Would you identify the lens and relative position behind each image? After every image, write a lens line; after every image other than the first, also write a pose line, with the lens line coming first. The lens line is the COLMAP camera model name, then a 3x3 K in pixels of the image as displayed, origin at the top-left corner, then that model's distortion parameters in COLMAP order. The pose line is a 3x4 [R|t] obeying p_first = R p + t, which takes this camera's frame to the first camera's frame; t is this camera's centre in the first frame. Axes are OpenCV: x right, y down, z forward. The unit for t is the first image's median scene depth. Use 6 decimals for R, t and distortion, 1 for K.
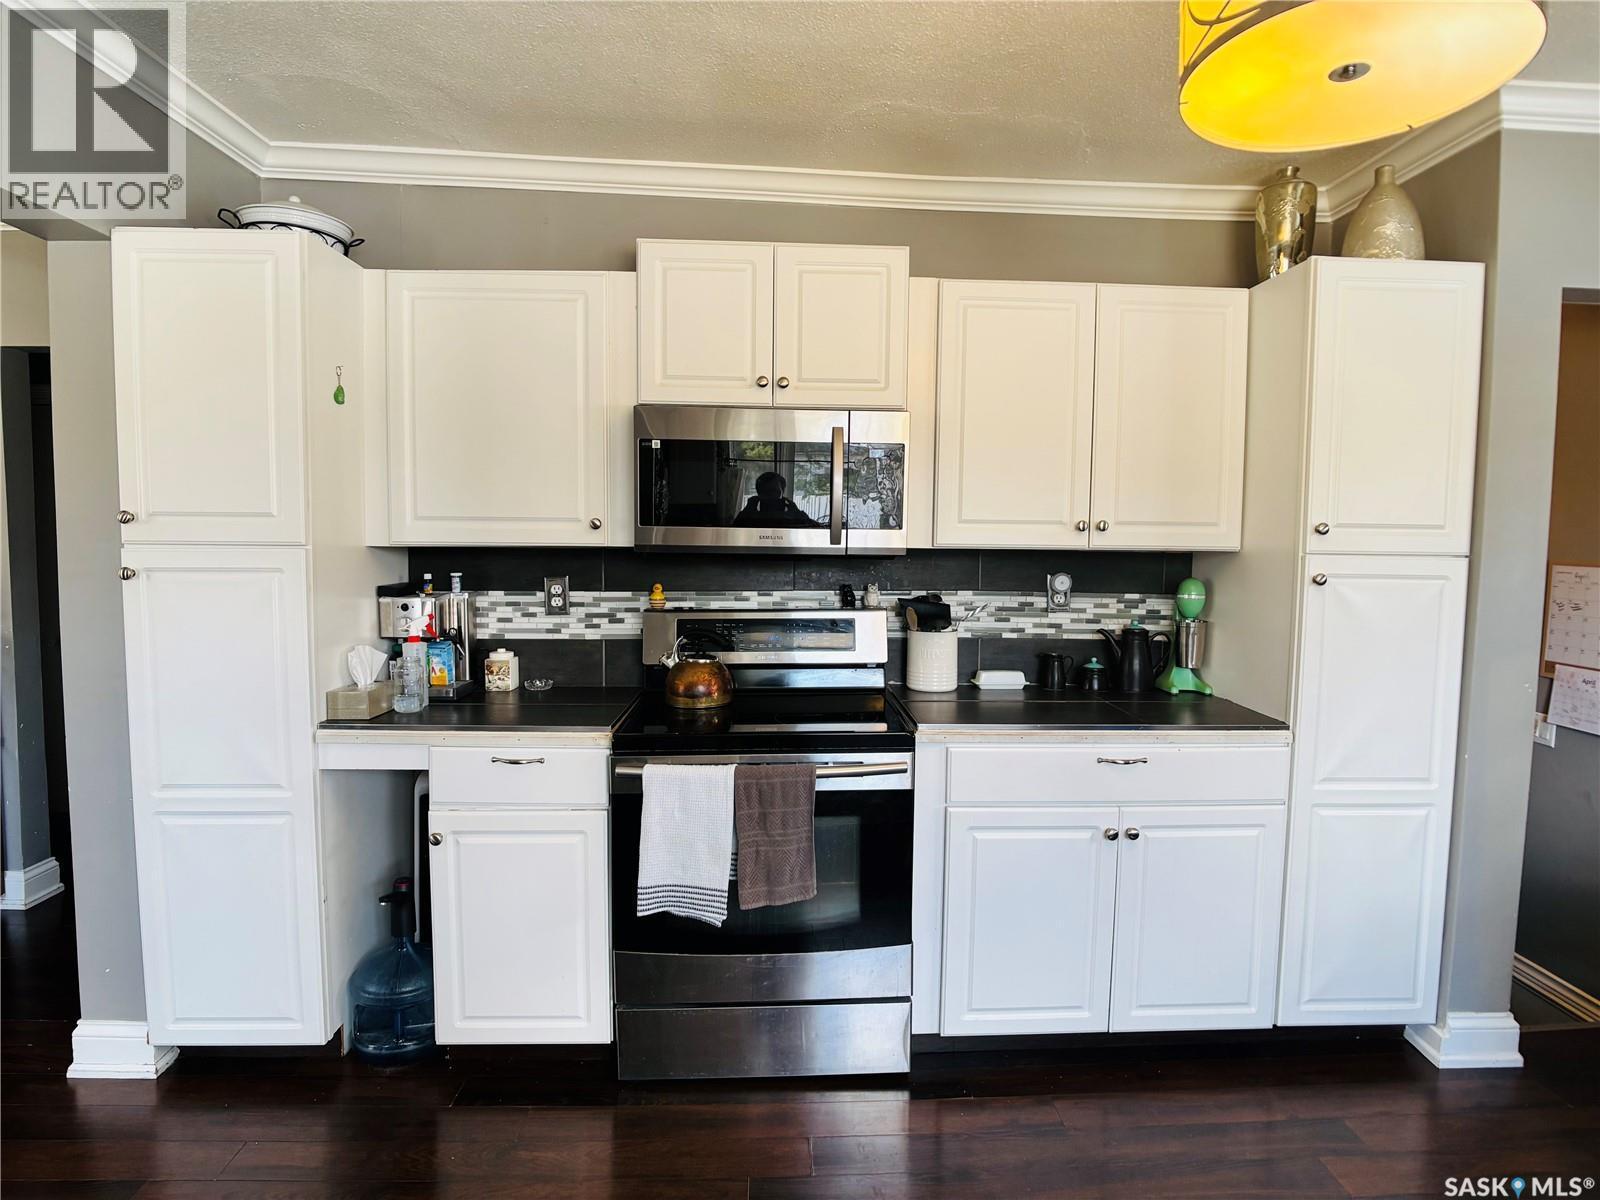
lens RADIAL K [[876.4, 0, 800.0], [0, 876.4, 600.0], [0, 0, 1]] dist [-0.004594, -0.000555]
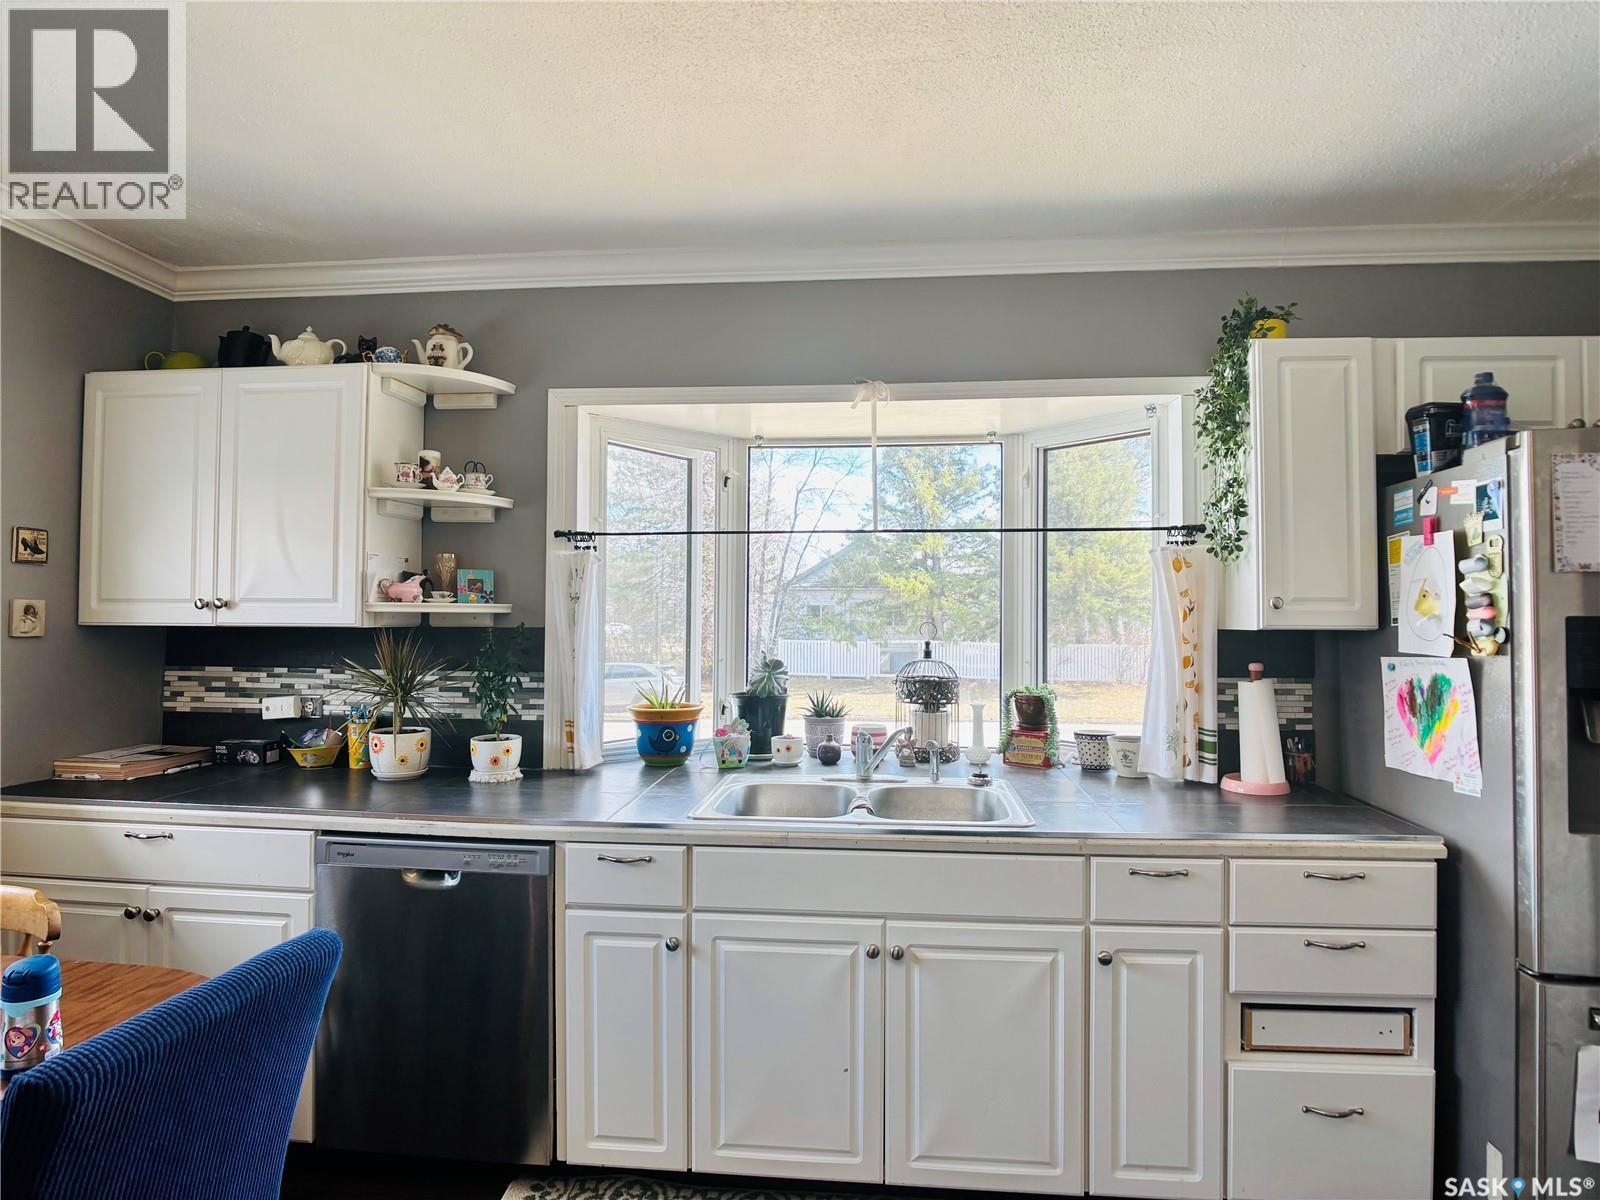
lens RADIAL K [[925.0, 0, 800.0], [0, 925.0, 600.0], [0, 0, 1]] dist [-0.034944, -0.000118]
pose [[0.988496, -0.005537, -0.151148, 0.526015], [-0.009842, 0.994857, -0.100812, 0.007070], [0.150929, 0.101140, 0.983357, 0.042478]]
